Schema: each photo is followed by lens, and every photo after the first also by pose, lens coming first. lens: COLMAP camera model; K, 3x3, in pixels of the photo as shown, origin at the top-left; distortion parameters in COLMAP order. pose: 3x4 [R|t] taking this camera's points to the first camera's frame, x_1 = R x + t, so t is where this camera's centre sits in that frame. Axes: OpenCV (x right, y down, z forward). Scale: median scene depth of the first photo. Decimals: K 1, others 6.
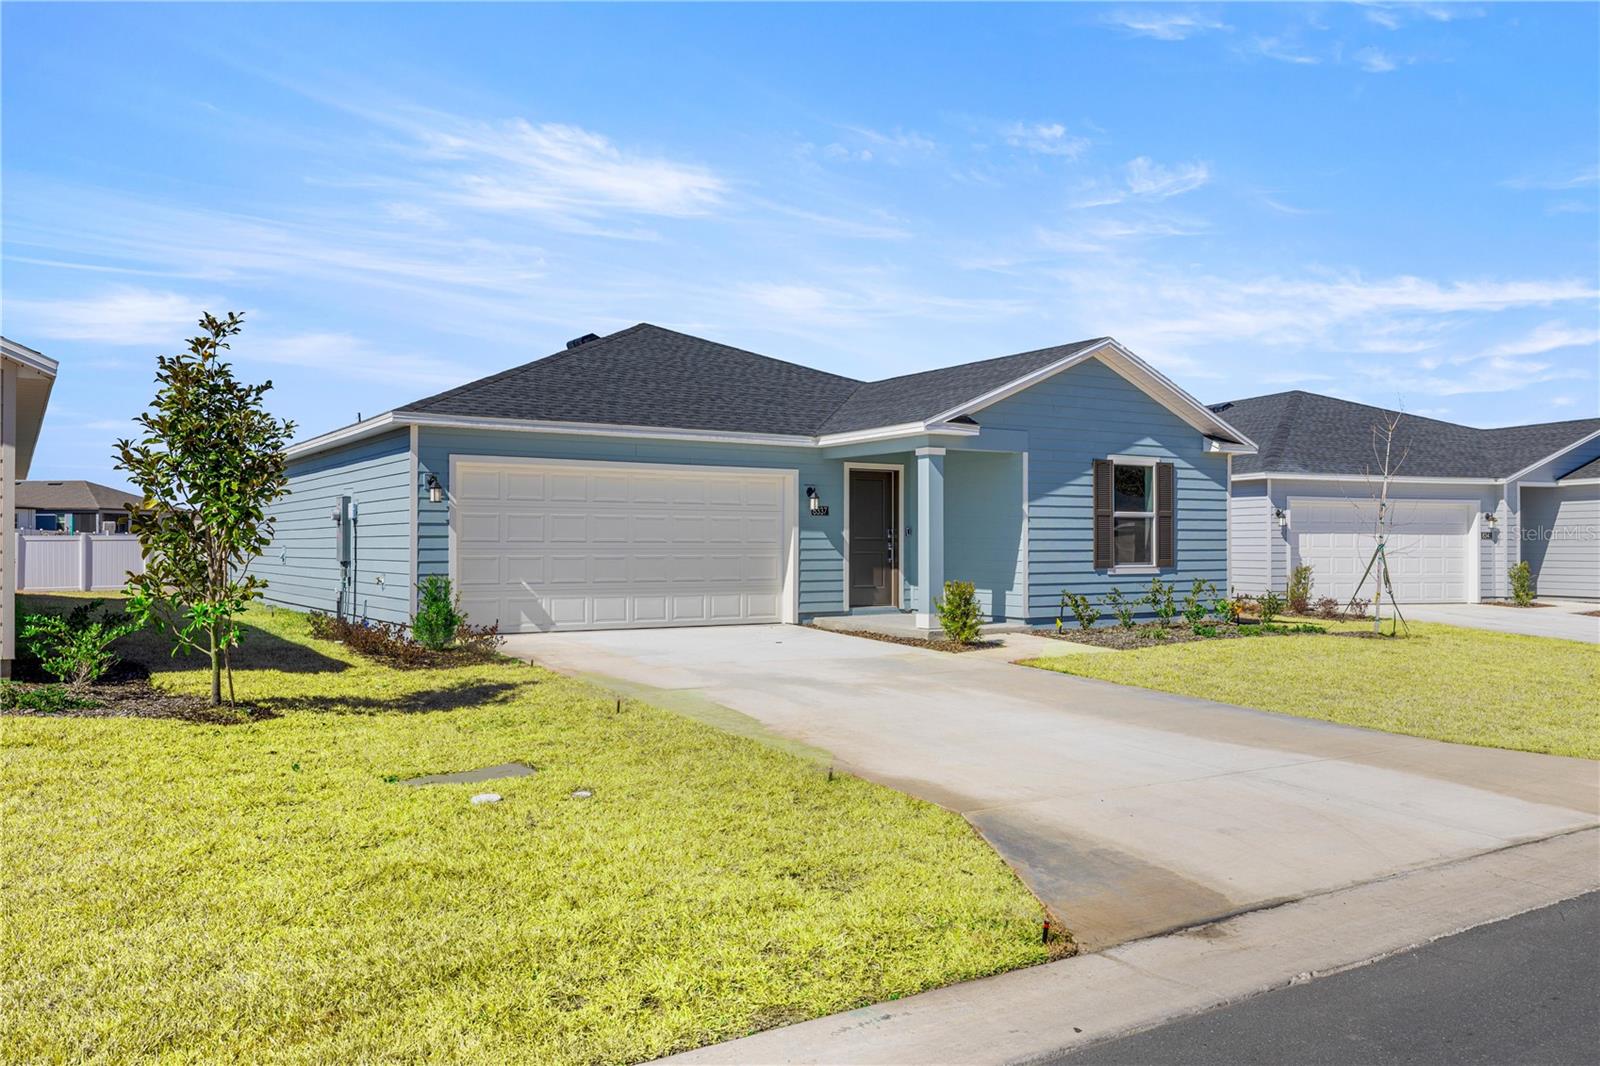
lens RADIAL K [[1225.3, 0, 800.0], [0, 1225.3, 533.0], [0, 0, 1]] dist [0.002663, 0.000362]
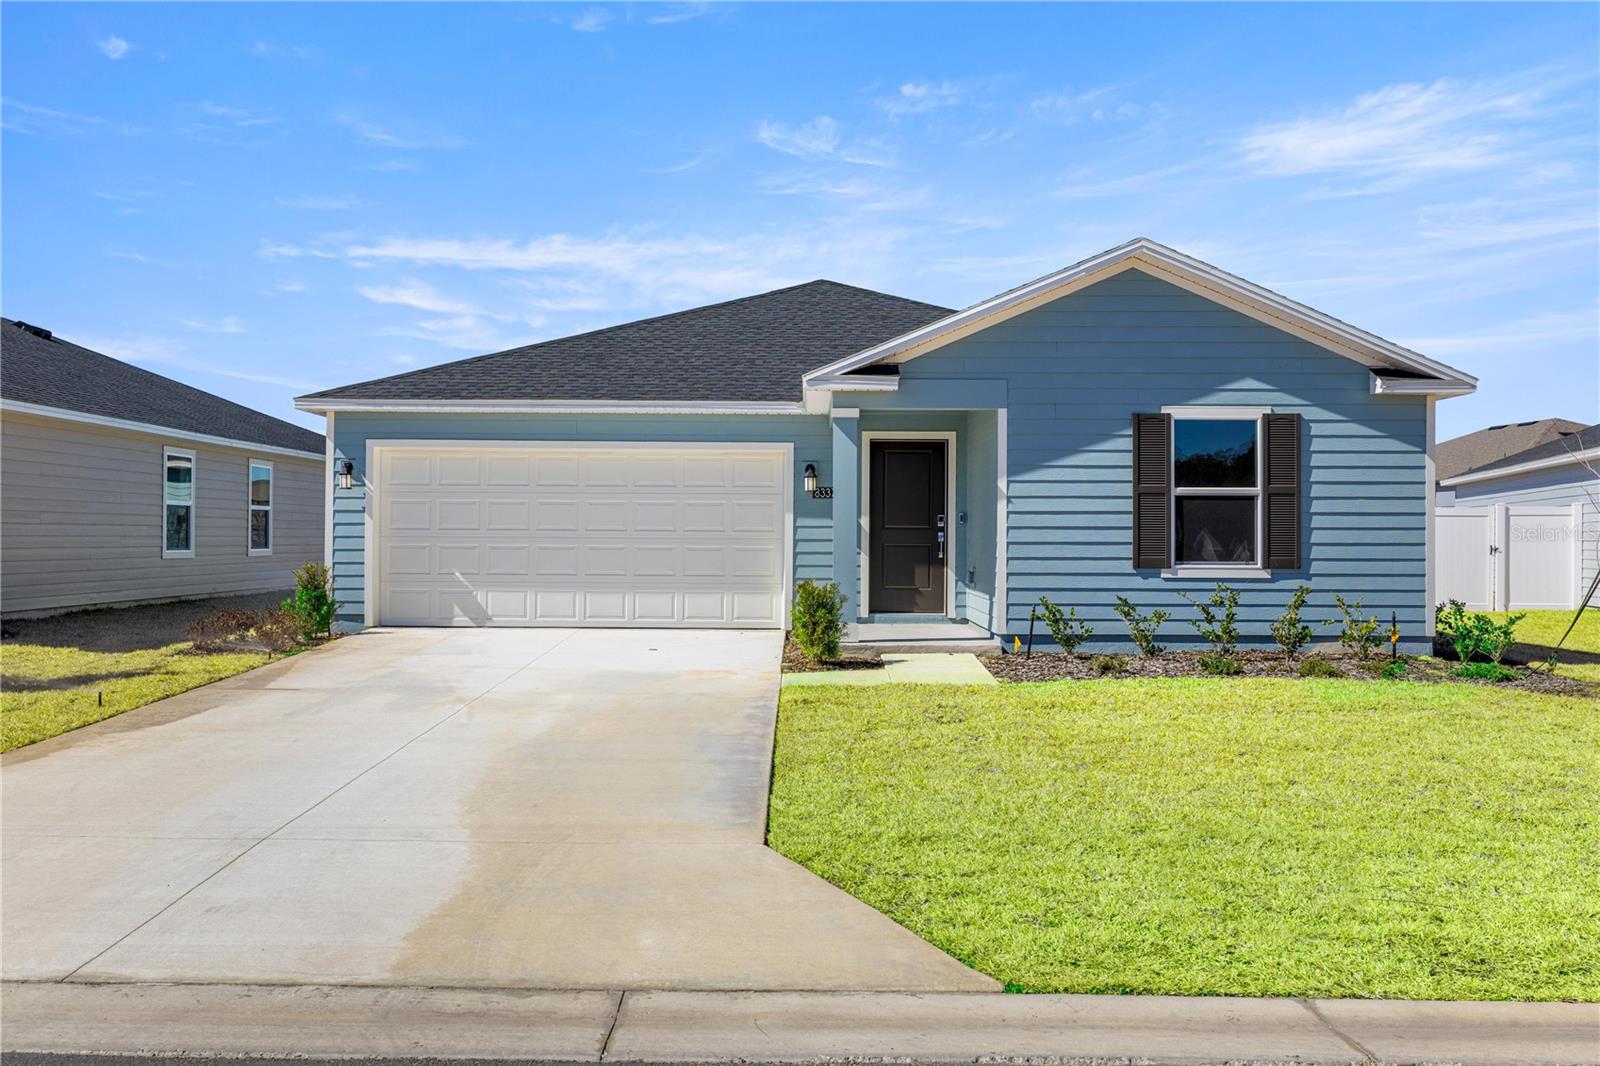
lens RADIAL K [[1350.3, 0, 800.0], [0, 1350.3, 533.0], [0, 0, 1]] dist [-0.010162, -0.001847]
pose [[0.841494, 0.001581, -0.540264, 0.491099], [0.000998, 0.999989, 0.004482, 0.004621], [0.540265, -0.004311, 0.841484, 0.241928]]
